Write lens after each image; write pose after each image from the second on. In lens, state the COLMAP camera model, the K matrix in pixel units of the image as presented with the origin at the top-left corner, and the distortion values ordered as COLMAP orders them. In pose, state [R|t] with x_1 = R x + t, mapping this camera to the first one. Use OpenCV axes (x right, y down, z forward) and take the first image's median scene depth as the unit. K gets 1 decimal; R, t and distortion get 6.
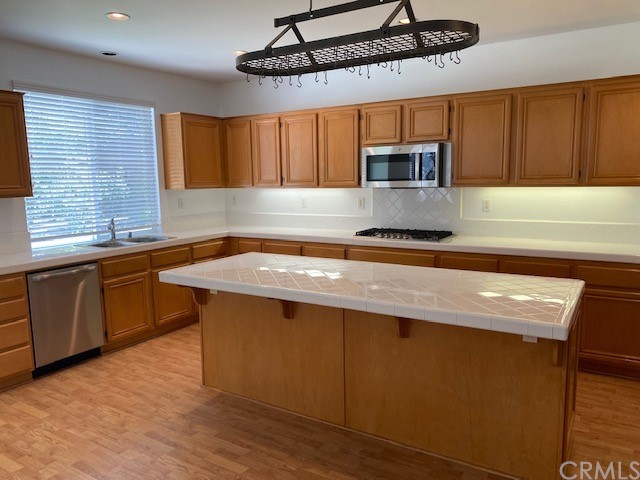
lens RADIAL K [[484.2, 0, 320.0], [0, 484.2, 240.0], [0, 0, 1]] dist [0.052251, -0.043144]
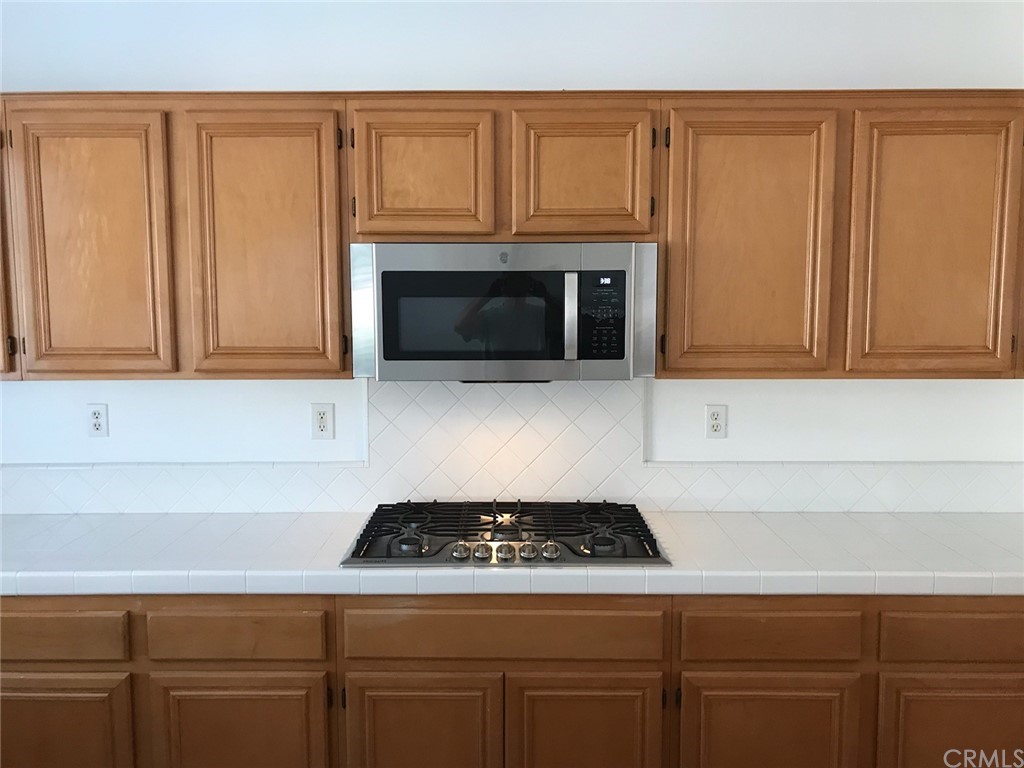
lens RADIAL K [[774.7, 0, 512.0], [0, 774.7, 384.0], [0, 0, 1]] dist [0.052251, -0.043144]
pose [[0.852612, -0.035261, 0.521353, -0.087715], [0.055880, 0.998152, -0.023878, -0.098914], [-0.519547, 0.049492, 0.853007, 0.615180]]
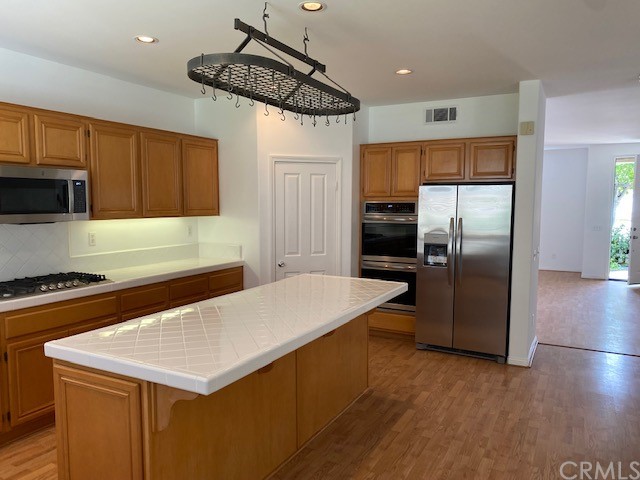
lens RADIAL K [[484.2, 0, 320.0], [0, 484.2, 240.0], [0, 0, 1]] dist [0.052251, -0.043144]
pose [[-0.069534, -0.064930, 0.995464, -0.648281], [0.126519, 0.989248, 0.073362, -0.086609], [-0.989524, 0.131047, -0.060571, 0.652131]]
